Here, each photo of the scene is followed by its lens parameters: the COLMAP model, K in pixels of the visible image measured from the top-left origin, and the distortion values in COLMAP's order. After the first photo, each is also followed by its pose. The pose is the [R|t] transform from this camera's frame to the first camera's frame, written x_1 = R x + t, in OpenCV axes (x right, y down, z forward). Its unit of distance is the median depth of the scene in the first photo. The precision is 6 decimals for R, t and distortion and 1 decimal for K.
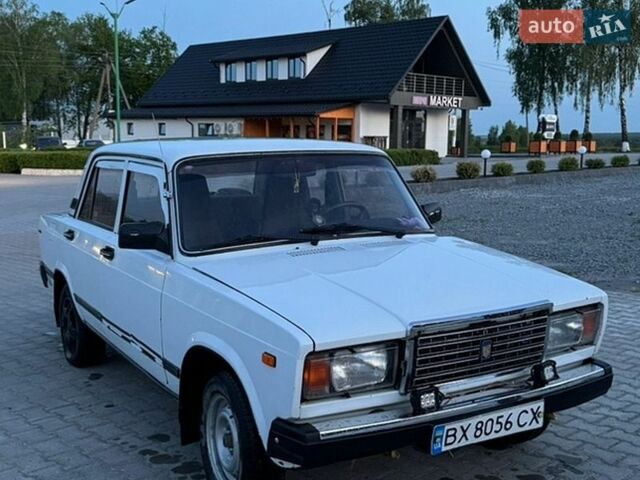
lens RADIAL K [[756.6, 0, 320.0], [0, 756.6, 240.0], [0, 0, 1]] dist [0.213661, -0.451829]
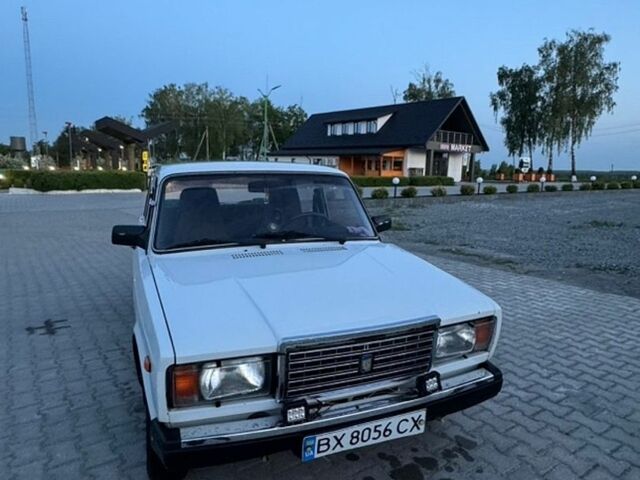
lens RADIAL K [[443.3, 0, 320.0], [0, 443.3, 240.0], [0, 0, 1]] dist [-0.006336, 0.003743]
pose [[0.989431, 0.041617, -0.138905, 0.176243], [-0.037700, 0.998817, 0.030716, -0.030640], [0.140019, -0.025155, 0.989829, 0.304750]]
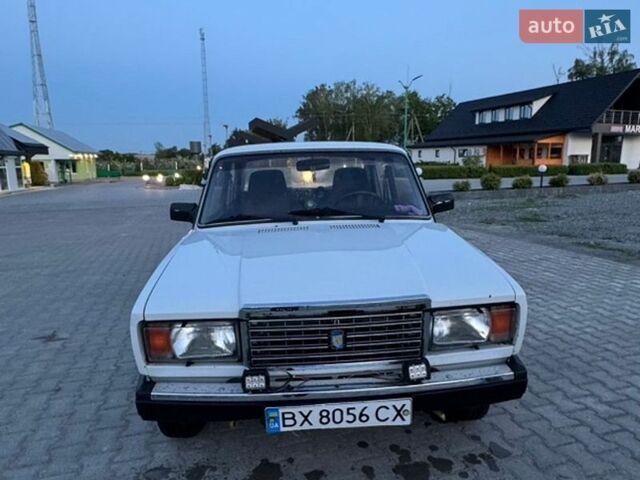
lens RADIAL K [[443.3, 0, 320.0], [0, 443.3, 240.0], [0, 0, 1]] dist [-0.006336, 0.003743]
pose [[0.896210, 0.064134, -0.438969, 0.331992], [-0.043165, 0.997406, 0.057596, -0.010809], [0.441525, -0.032670, 0.896654, 0.374136]]
